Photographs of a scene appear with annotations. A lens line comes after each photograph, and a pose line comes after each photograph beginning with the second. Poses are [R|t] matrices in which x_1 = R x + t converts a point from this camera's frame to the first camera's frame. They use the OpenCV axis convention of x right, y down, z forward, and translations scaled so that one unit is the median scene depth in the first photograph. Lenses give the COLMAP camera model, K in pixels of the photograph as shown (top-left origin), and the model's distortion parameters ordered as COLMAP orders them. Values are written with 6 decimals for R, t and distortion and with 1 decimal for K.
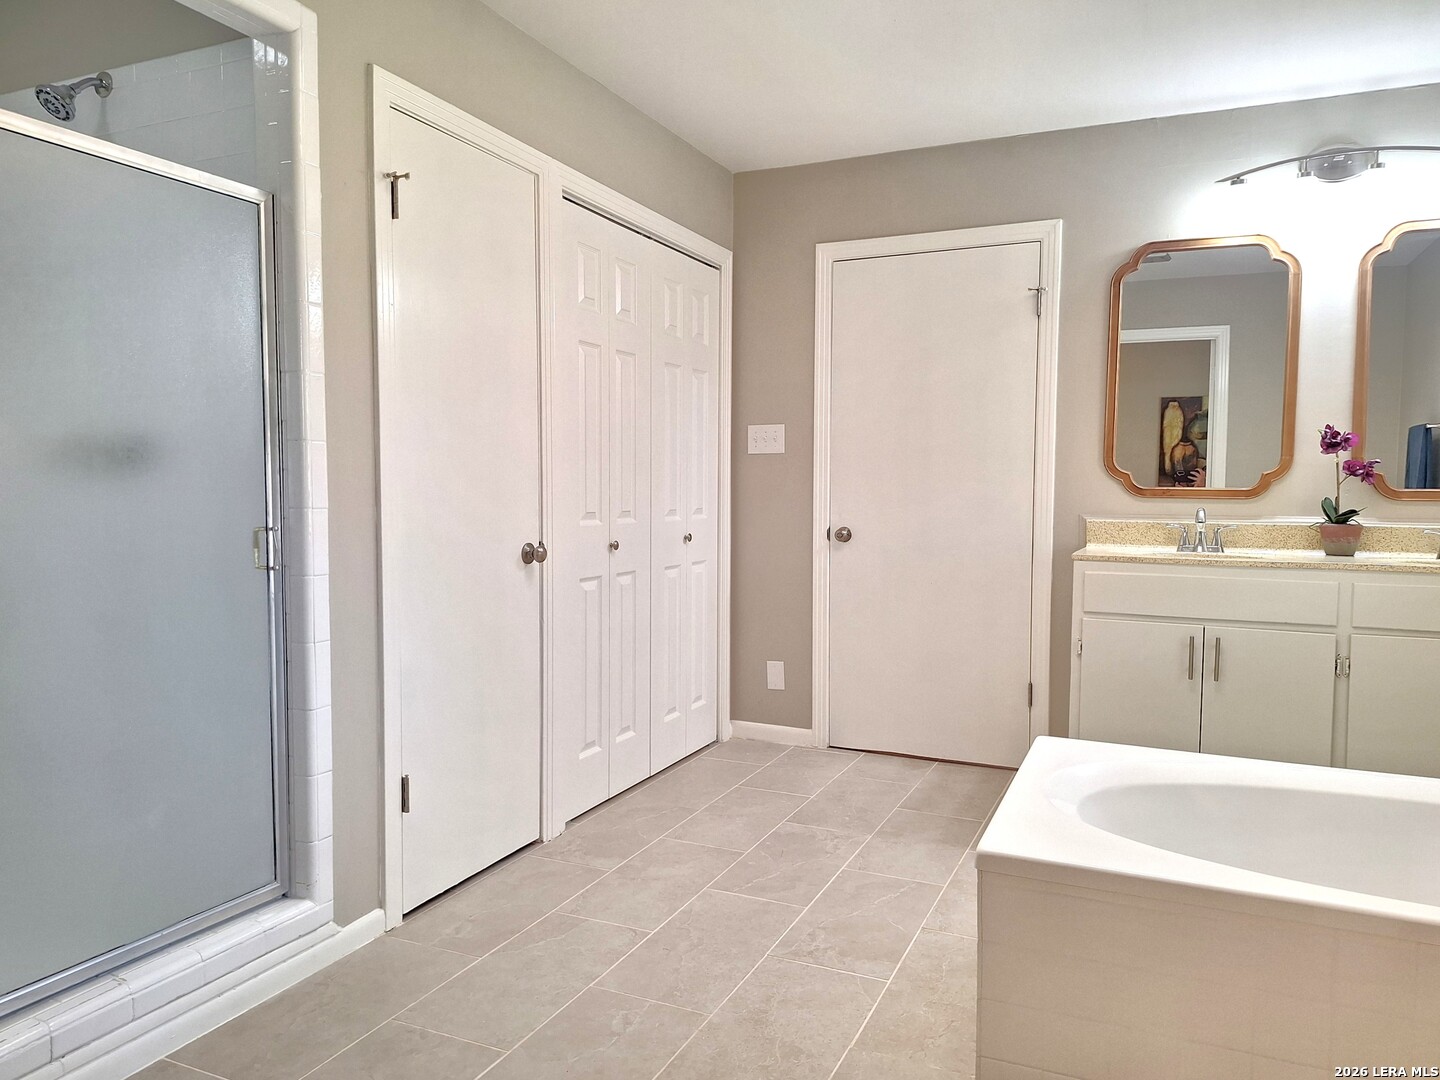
lens RADIAL K [[1023.2, 0, 712.5], [0, 1023.2, 539.0], [0, 0, 1]] dist [0.071894, -0.059125]
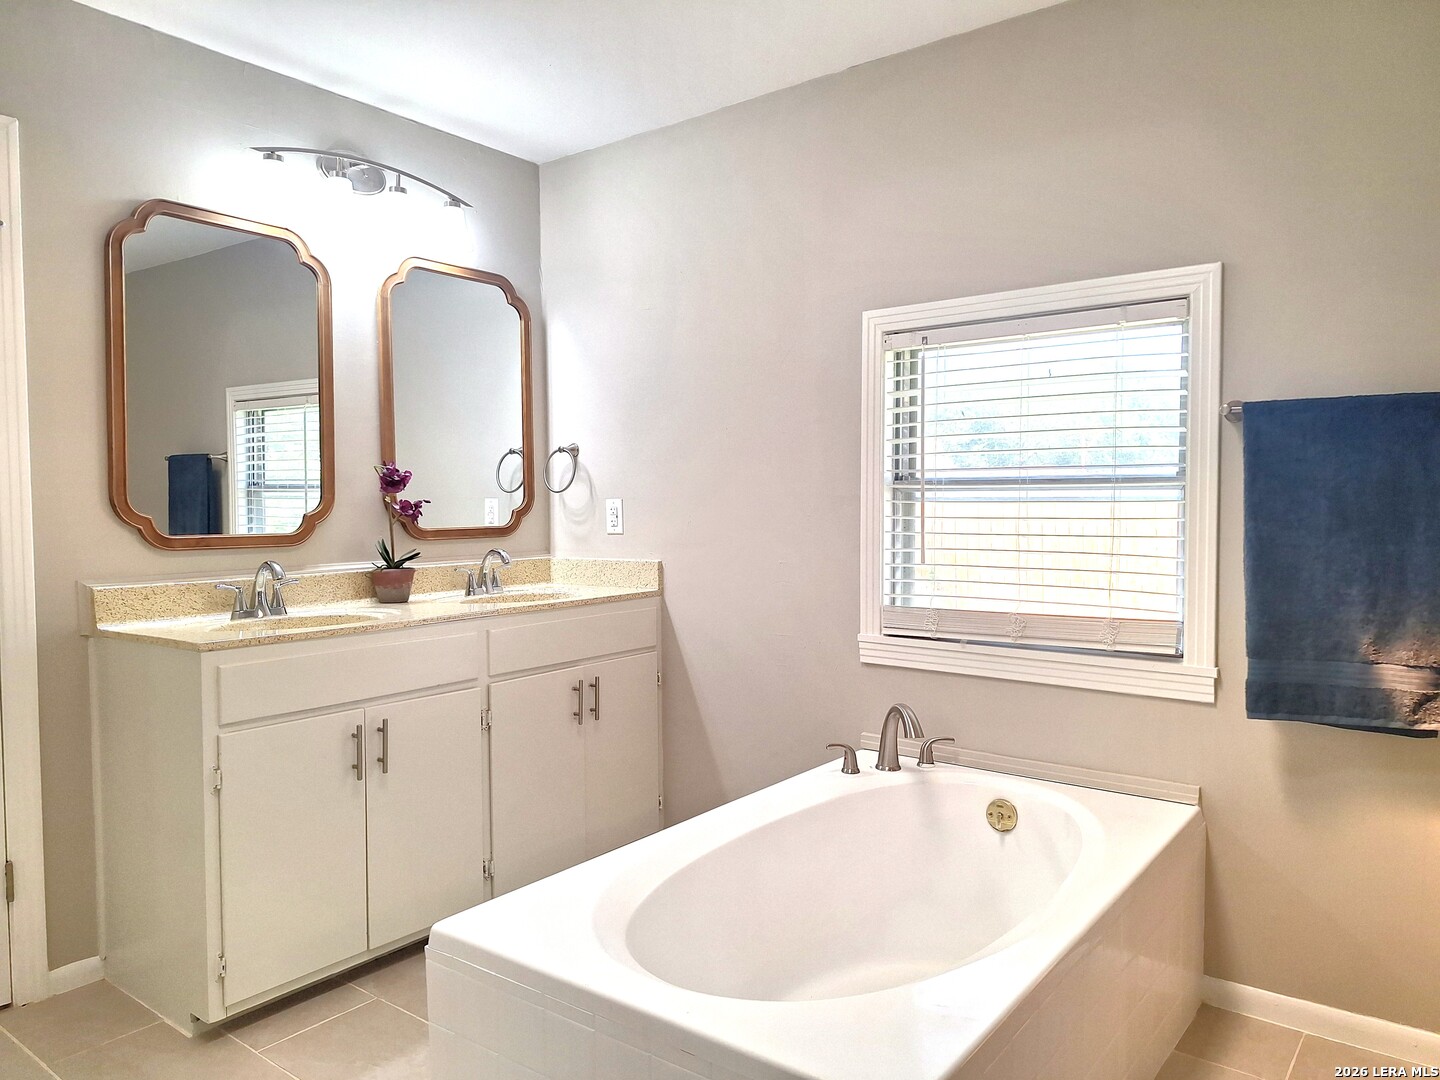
lens RADIAL K [[1023.2, 0, 745.2], [0, 1023.2, 535.4], [0, 0, 1]] dist [0.071894, -0.059125]
pose [[0.222608, -0.045670, 0.973838, -0.212134], [0.065580, 0.997341, 0.031781, -0.050371], [-0.972700, 0.056790, 0.225011, 0.471088]]
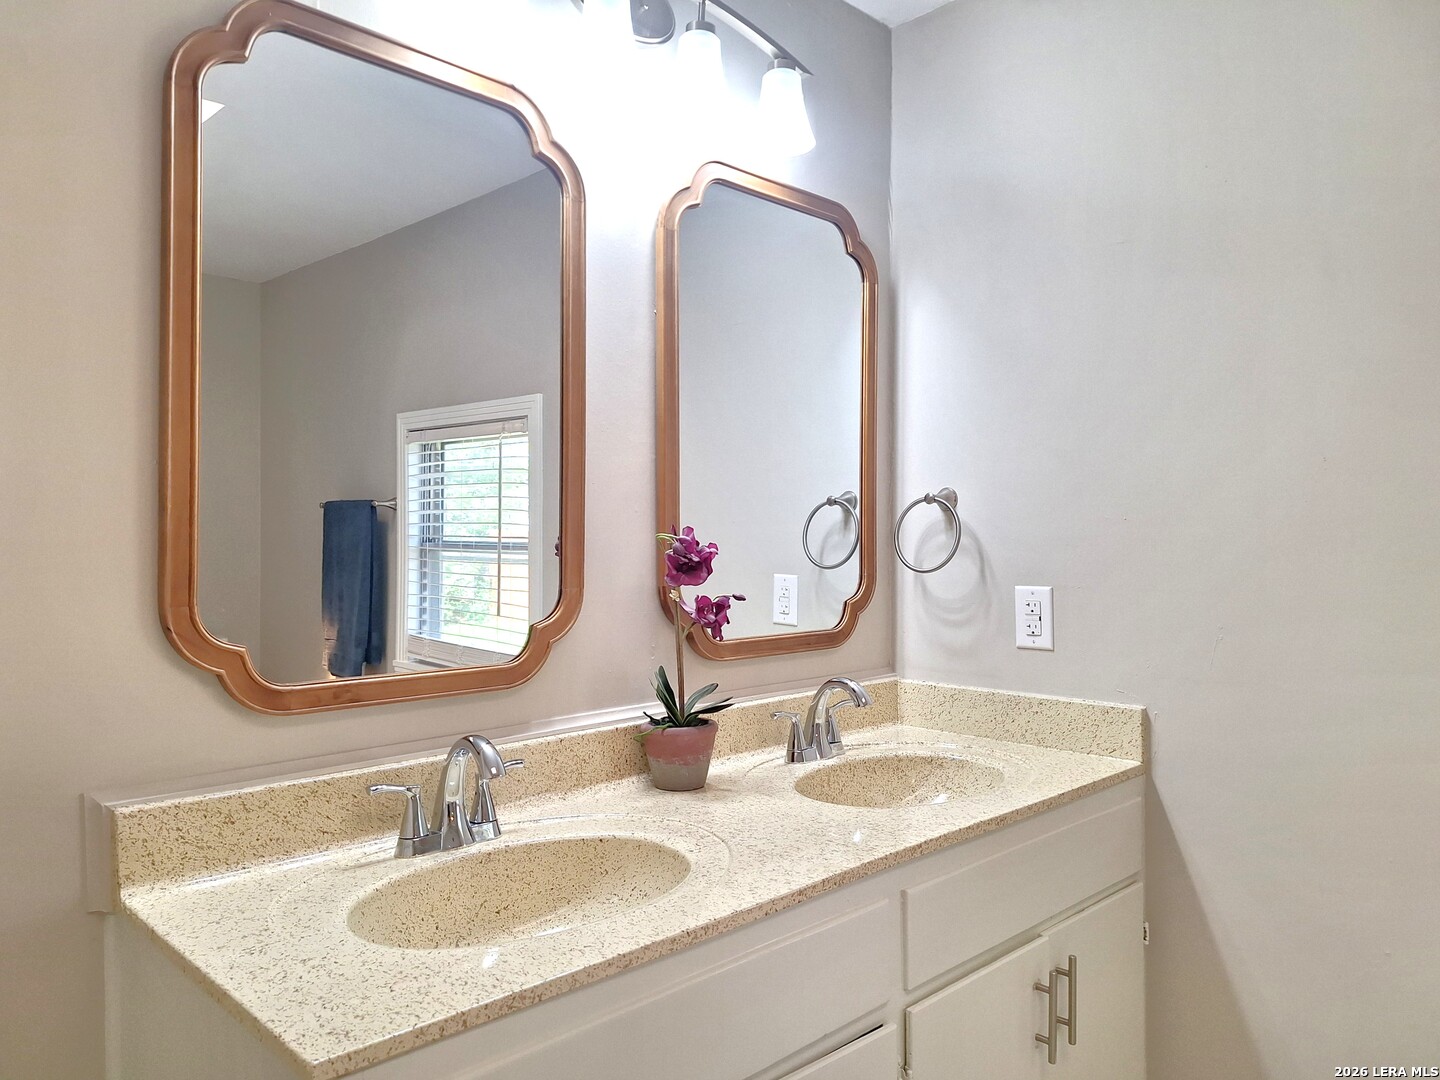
lens RADIAL K [[1023.2, 0, 750.9], [0, 1023.2, 539.4], [0, 0, 1]] dist [0.071894, -0.059125]
pose [[0.347318, -0.011529, 0.937676, 0.149184], [0.057363, 0.998313, -0.008973, -0.092525], [-0.935991, 0.056905, 0.347394, 0.765600]]
